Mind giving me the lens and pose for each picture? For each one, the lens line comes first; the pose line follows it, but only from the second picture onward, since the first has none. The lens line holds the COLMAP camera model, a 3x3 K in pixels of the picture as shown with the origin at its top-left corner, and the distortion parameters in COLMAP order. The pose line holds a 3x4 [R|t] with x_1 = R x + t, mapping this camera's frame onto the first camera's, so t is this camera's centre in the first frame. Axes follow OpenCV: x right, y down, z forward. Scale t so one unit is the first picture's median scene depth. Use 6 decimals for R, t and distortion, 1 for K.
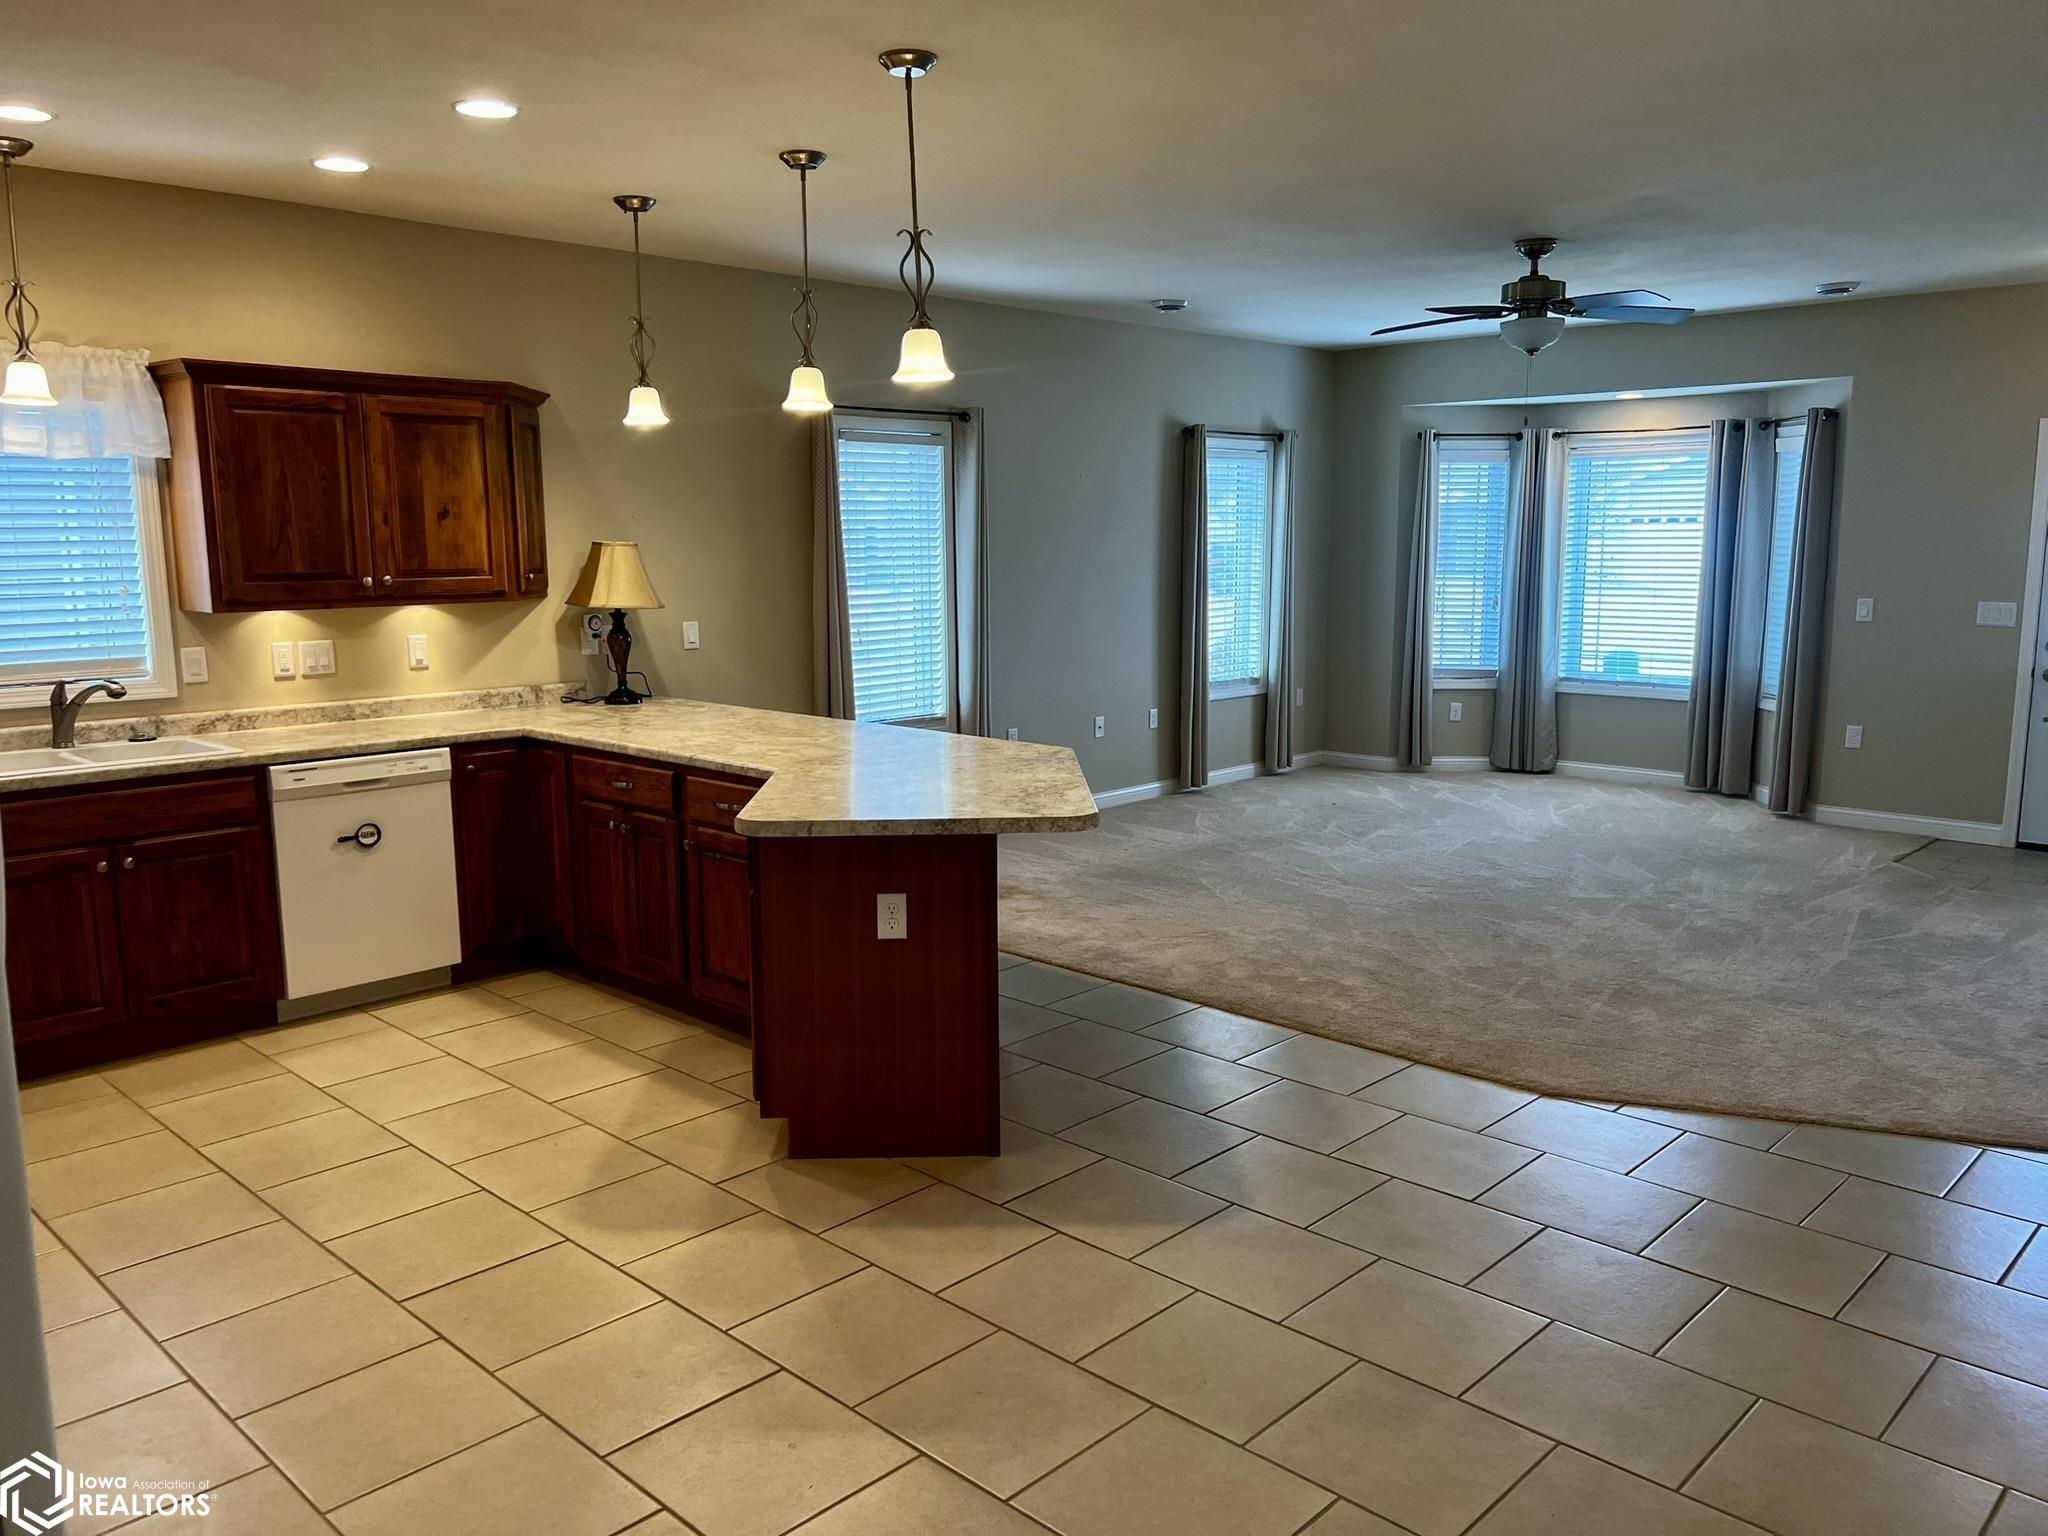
lens RADIAL K [[1531.9, 0, 1009.8], [0, 1531.9, 769.3], [0, 0, 1]] dist [0.070148, -0.077569]
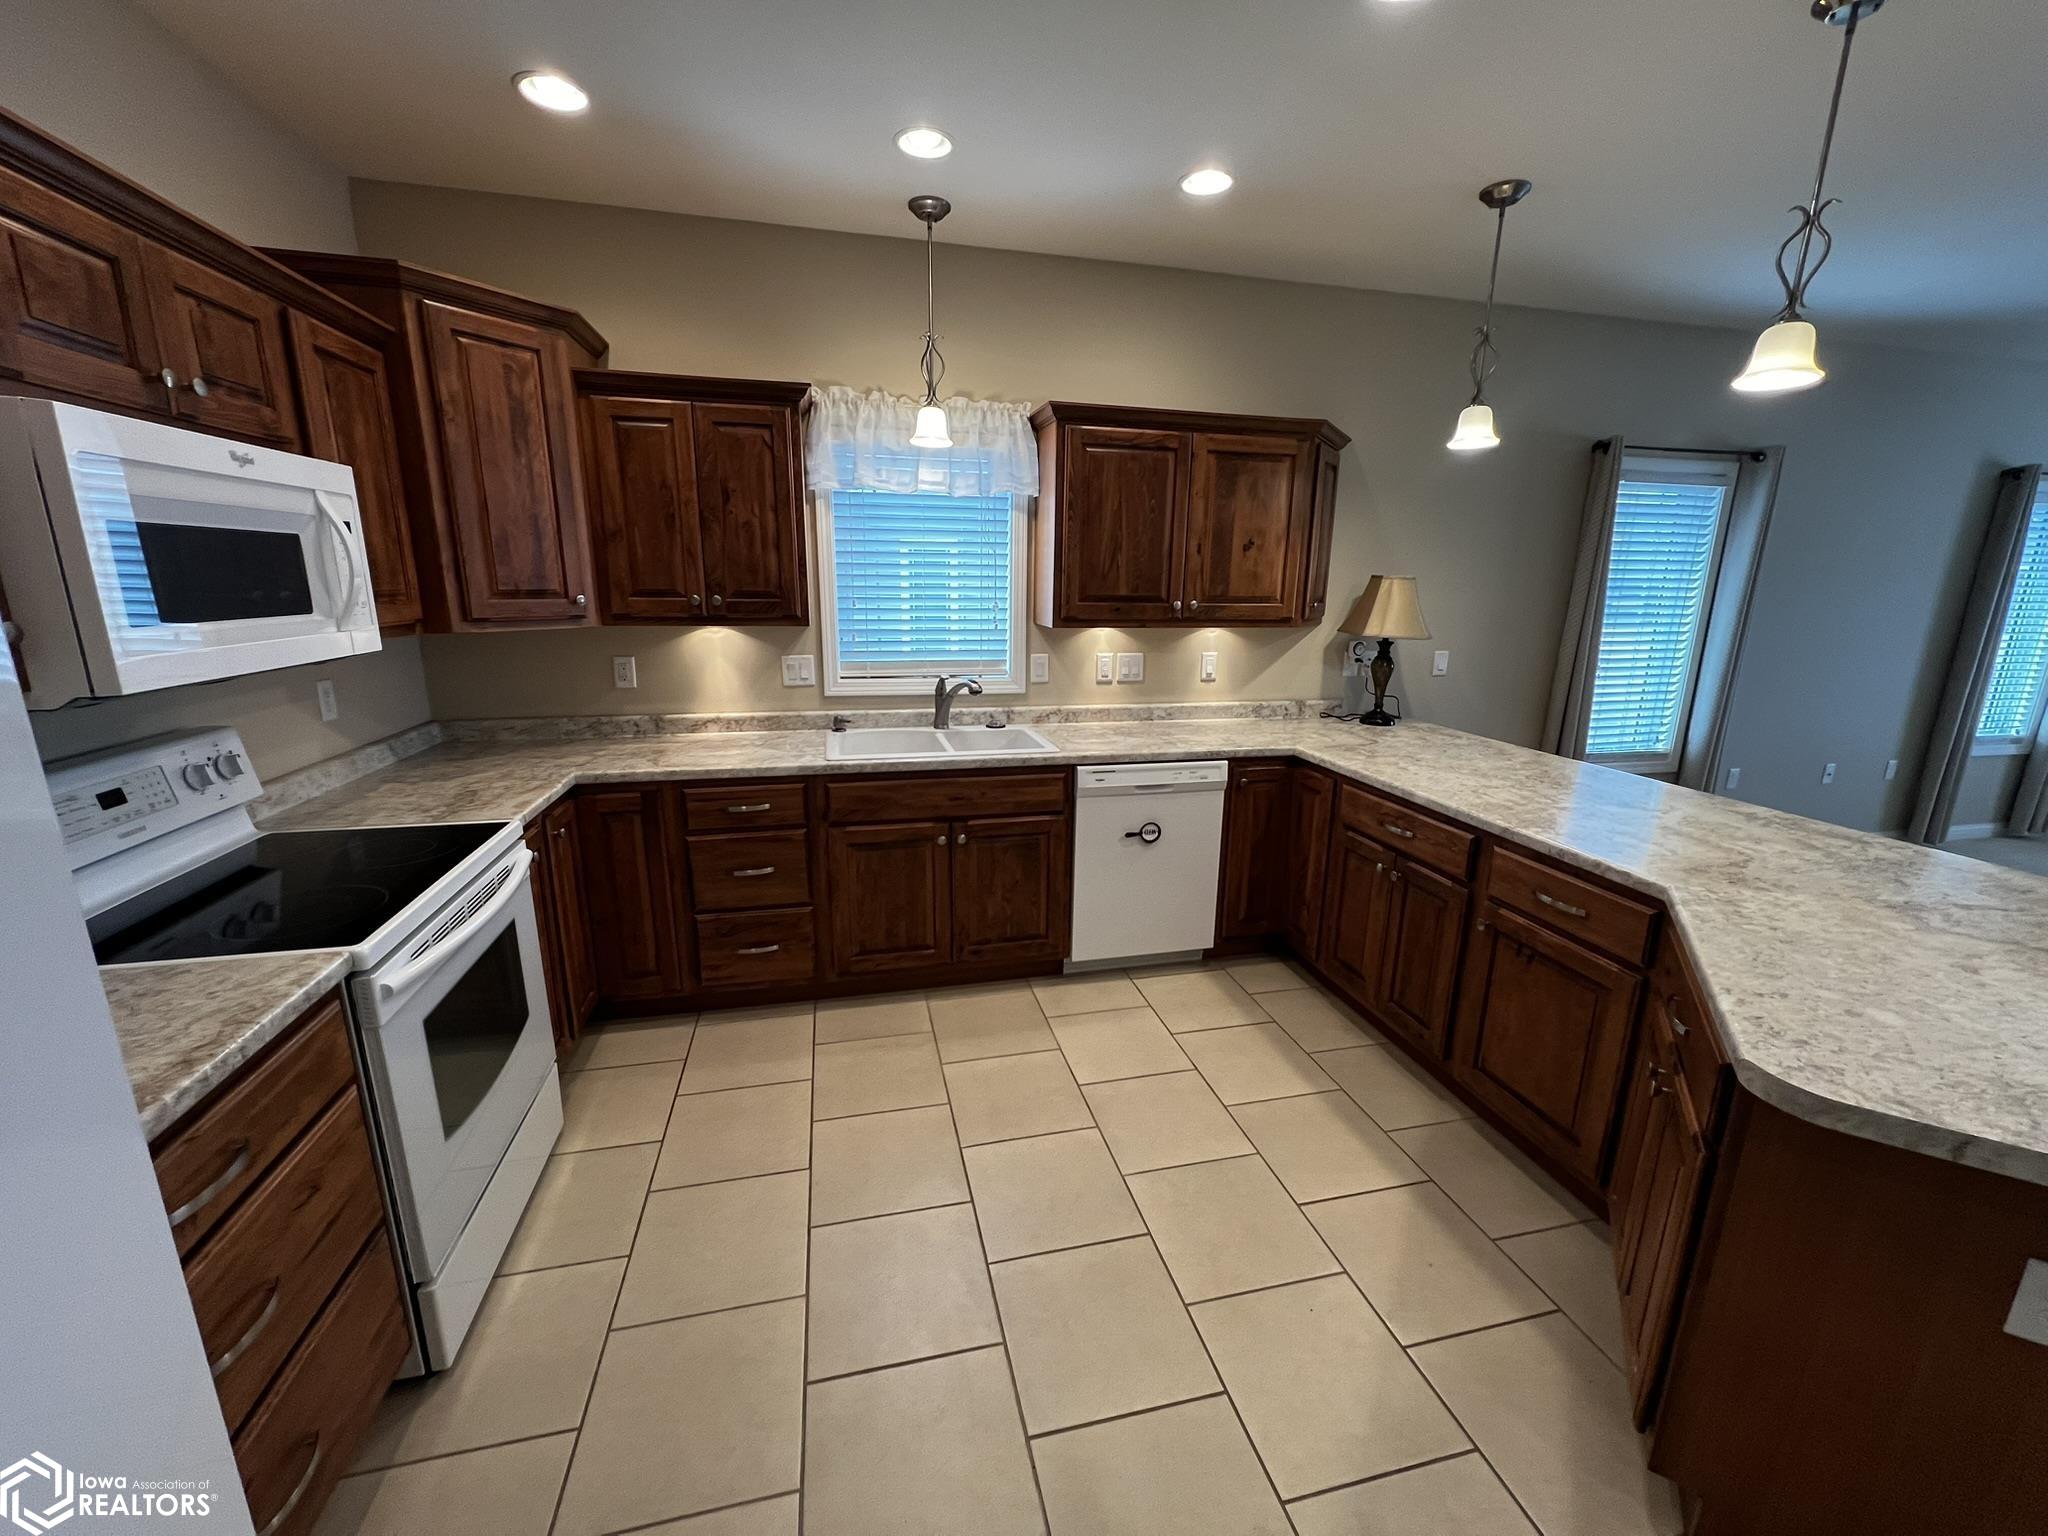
lens RADIAL K [[816.7, 0, 1029.7], [0, 816.7, 774.5], [0, 0, 1]] dist [0.001369, 0.000912]
pose [[0.845964, 0.144686, -0.513235, -0.177207], [-0.102482, 0.988657, 0.109792, -0.051971], [0.523299, -0.040283, 0.851196, 0.419580]]
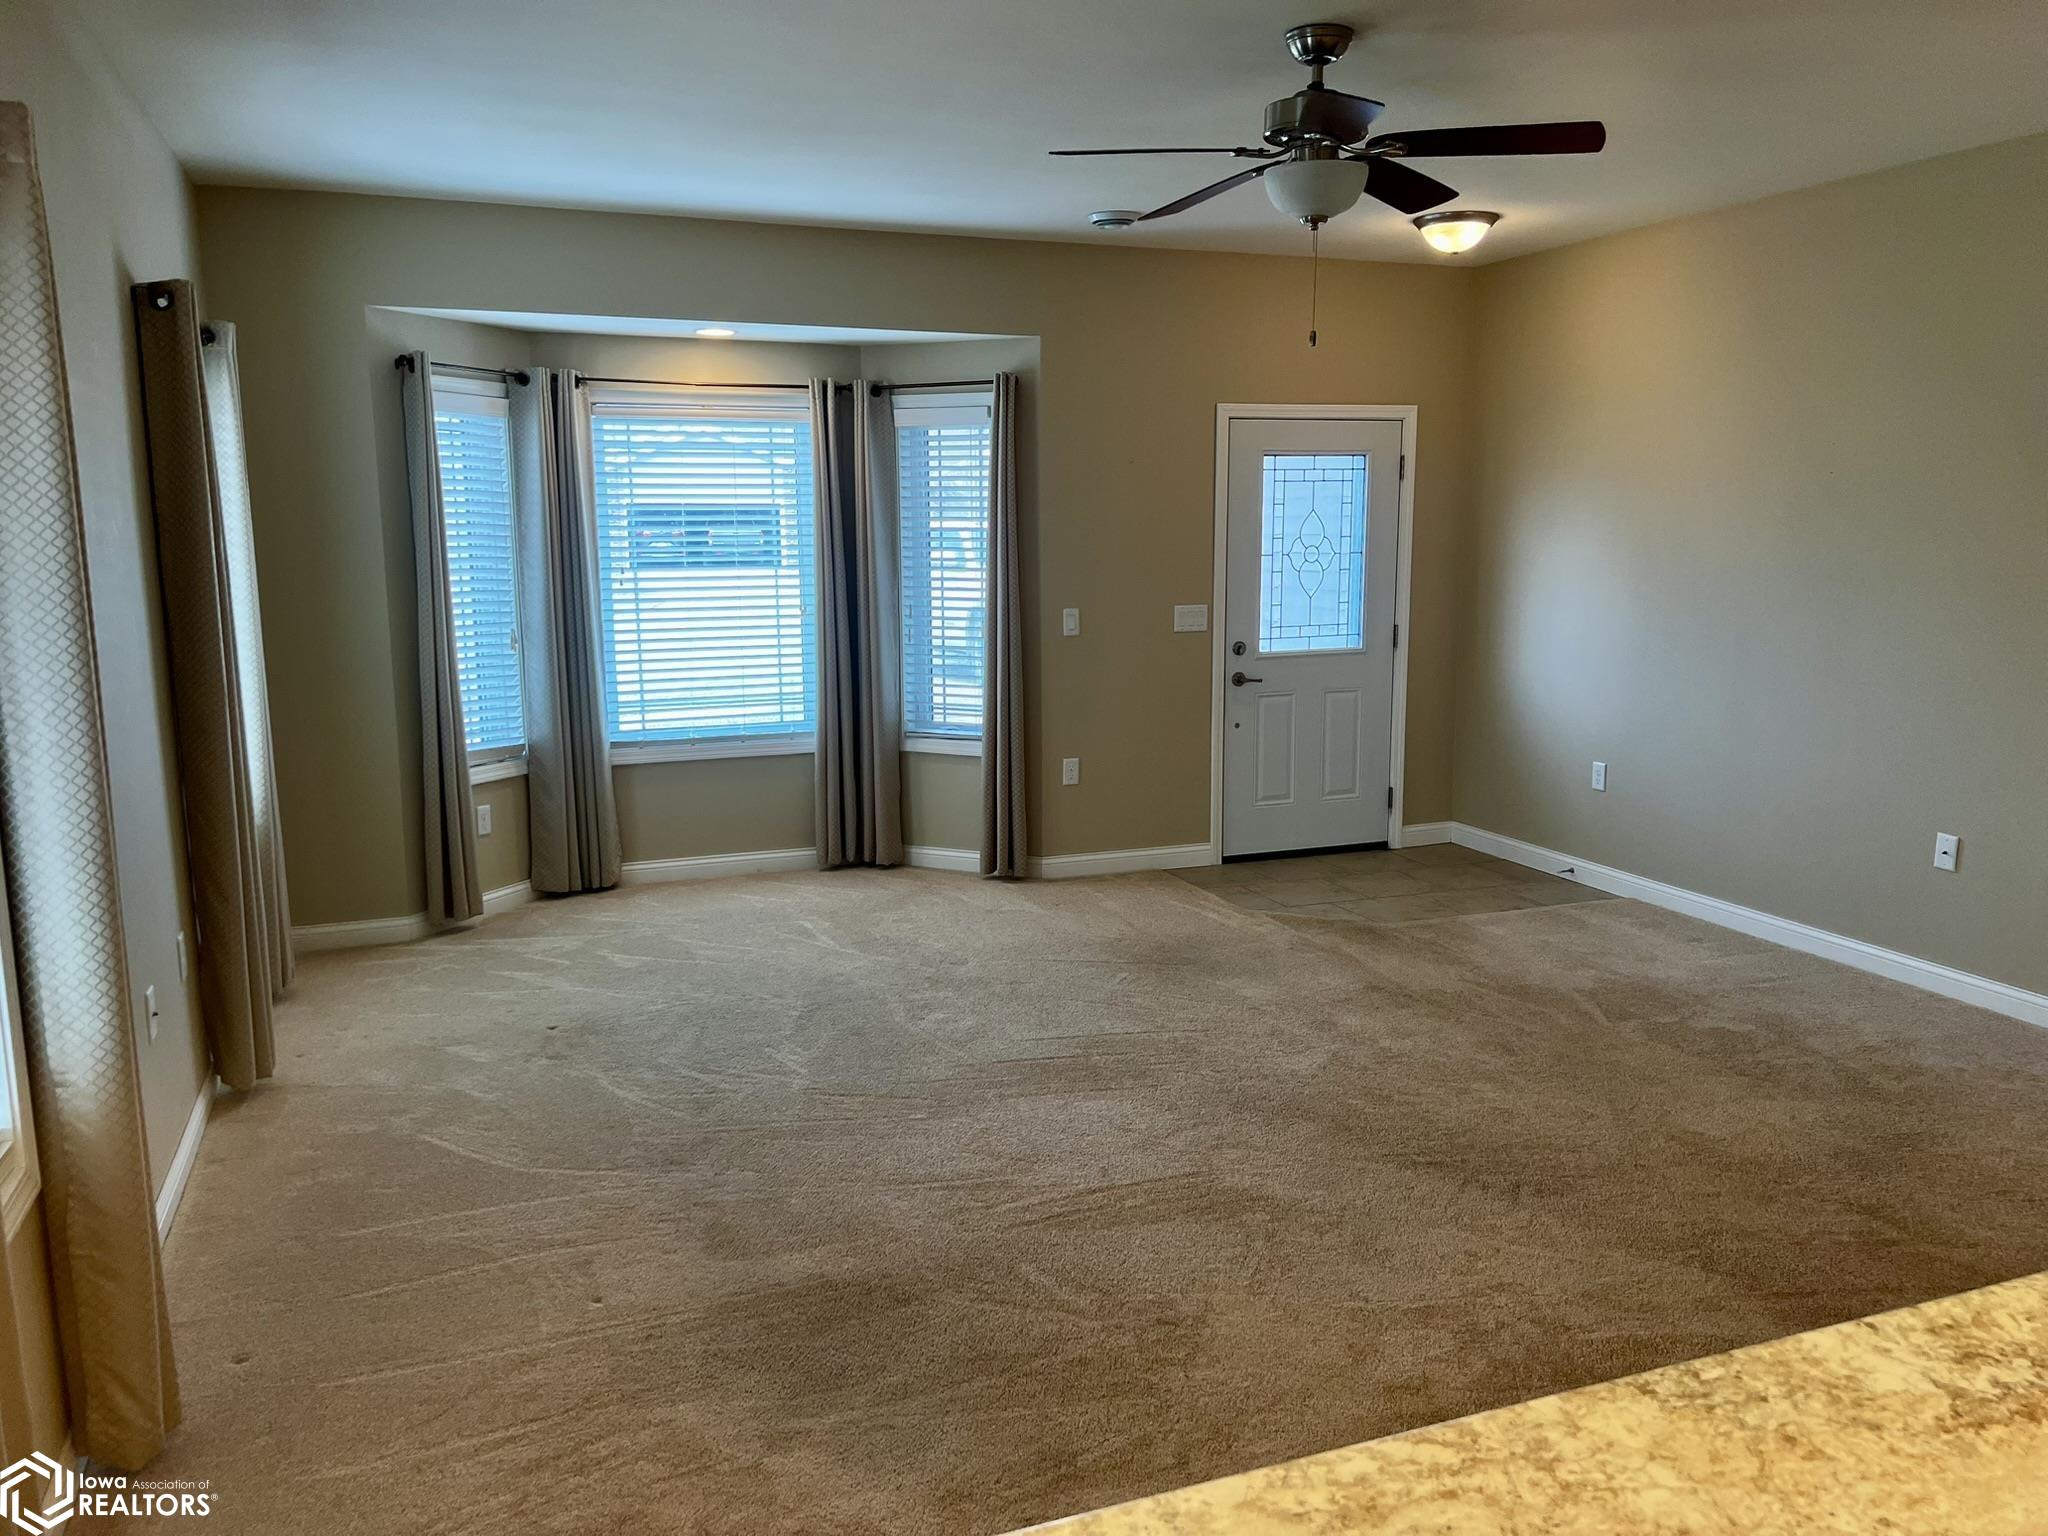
lens RADIAL K [[1531.9, 0, 1020.7], [0, 1531.9, 782.8], [0, 0, 1]] dist [0.070148, -0.077569]
pose [[0.422329, -0.149976, 0.893949, -0.359378], [0.146052, 0.984590, 0.096183, -0.167243], [-0.894599, 0.089942, 0.437725, 1.116603]]
